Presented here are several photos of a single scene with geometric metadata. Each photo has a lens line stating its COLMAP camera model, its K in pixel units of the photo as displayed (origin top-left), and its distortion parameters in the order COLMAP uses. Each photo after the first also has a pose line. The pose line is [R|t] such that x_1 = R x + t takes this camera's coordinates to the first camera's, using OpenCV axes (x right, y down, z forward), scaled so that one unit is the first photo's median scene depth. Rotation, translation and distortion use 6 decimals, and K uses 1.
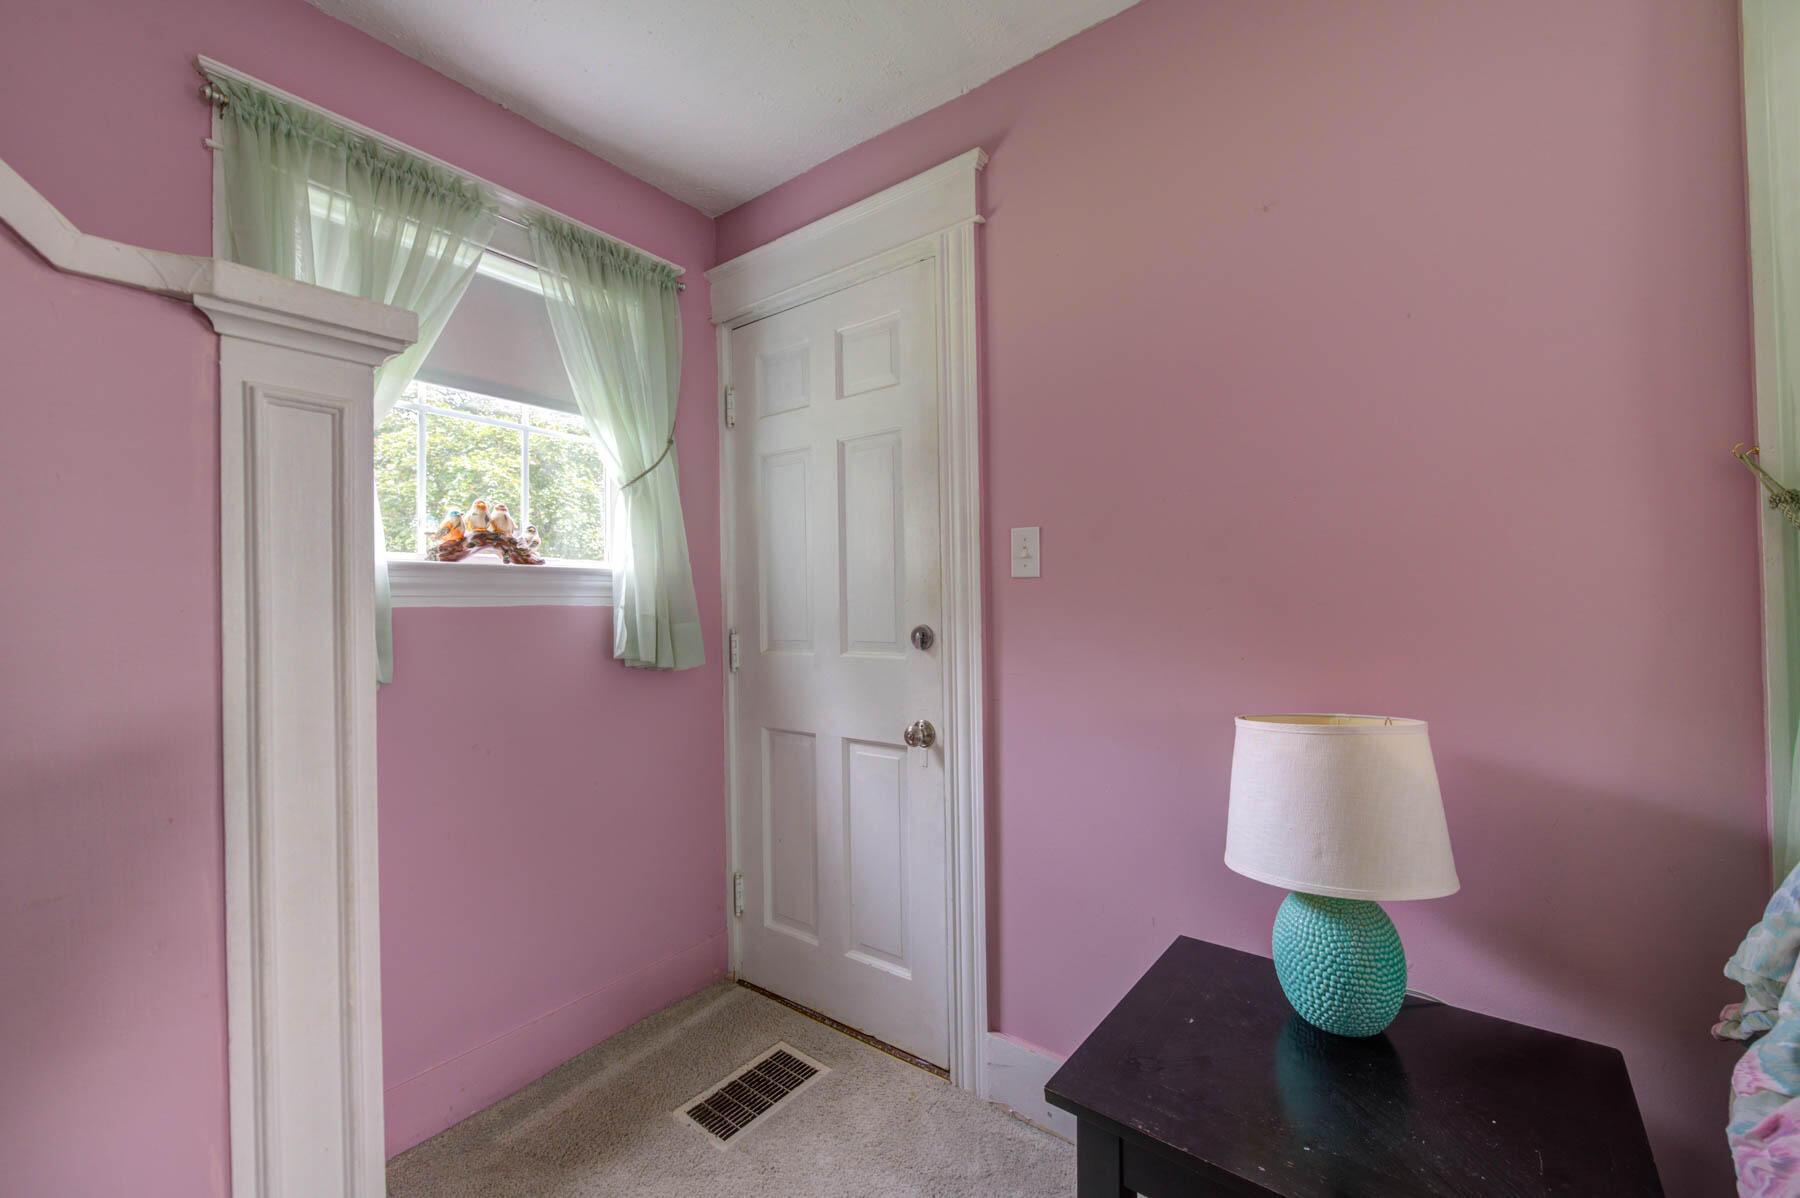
lens RADIAL K [[711.1, 0, 904.2], [0, 711.1, 602.9], [0, 0, 1]] dist [-0.000122, -0.000743]
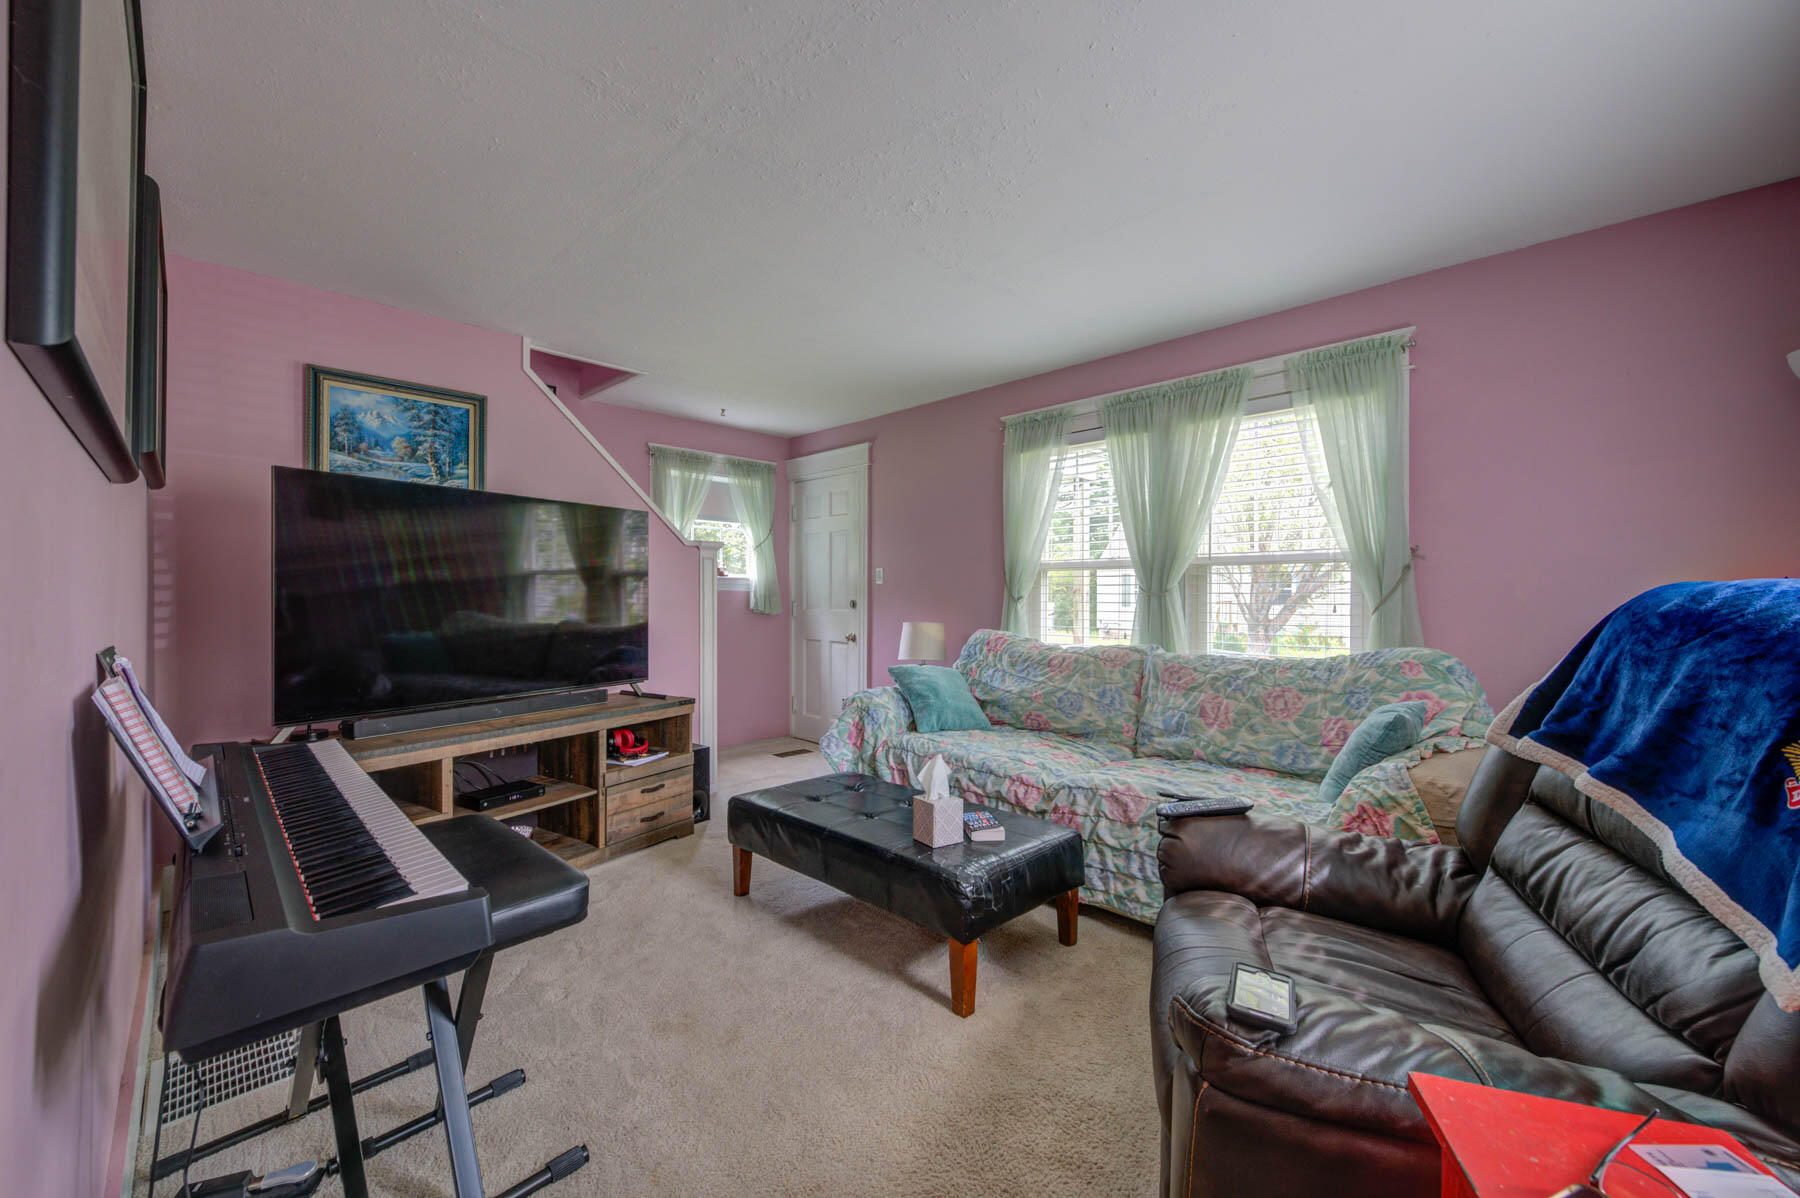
lens RADIAL K [[711.1, 0, 898.3], [0, 711.1, 593.0], [0, 0, 1]] dist [-0.000122, -0.000743]
pose [[0.986574, 0.019227, -0.162178, 0.630695], [-0.017505, 0.999774, 0.012036, -0.031365], [0.162372, -0.009035, 0.986688, -1.691198]]
